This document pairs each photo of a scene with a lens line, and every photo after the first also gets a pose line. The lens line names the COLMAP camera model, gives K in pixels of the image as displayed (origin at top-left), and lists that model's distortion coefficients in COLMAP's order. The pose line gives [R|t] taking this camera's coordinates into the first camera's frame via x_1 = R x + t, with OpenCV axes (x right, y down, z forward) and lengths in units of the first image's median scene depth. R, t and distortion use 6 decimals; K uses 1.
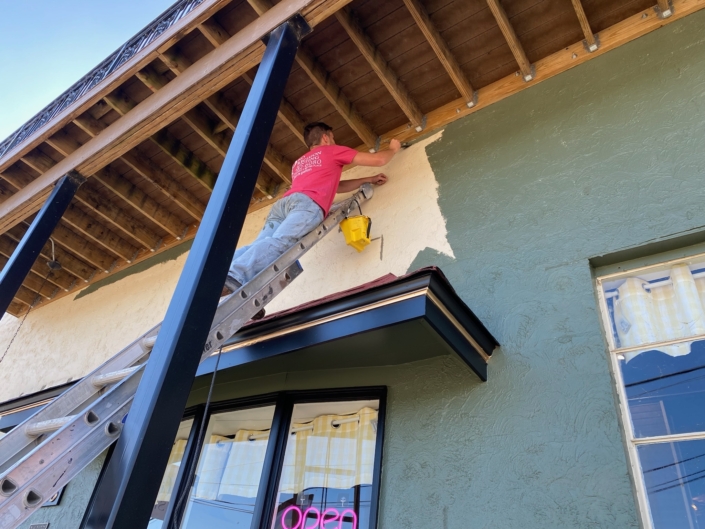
lens RADIAL K [[531.9, 0, 352.6], [0, 531.9, 264.6], [0, 0, 1]] dist [0.003482, 0.001673]
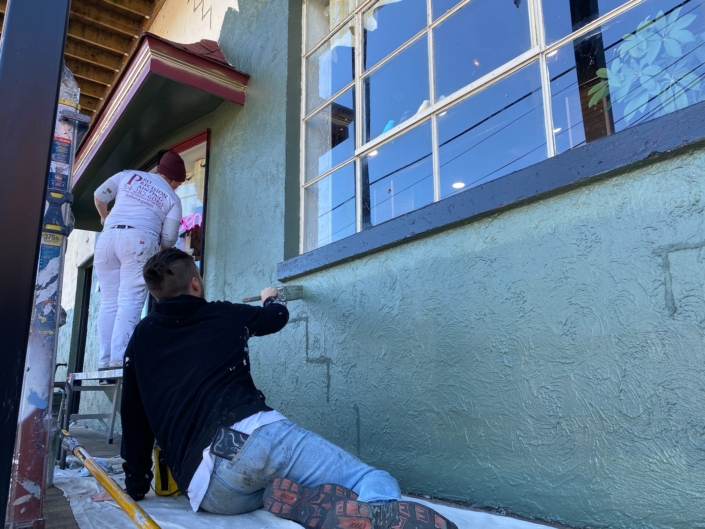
lens RADIAL K [[531.9, 0, 352.3], [0, 531.9, 265.6], [0, 0, 1]] dist [0.003482, 0.001673]
pose [[0.943497, -0.182196, -0.276799, 0.409655], [0.278412, 0.888840, 0.363938, 0.081767], [0.179722, -0.420439, 0.889343, -0.173294]]
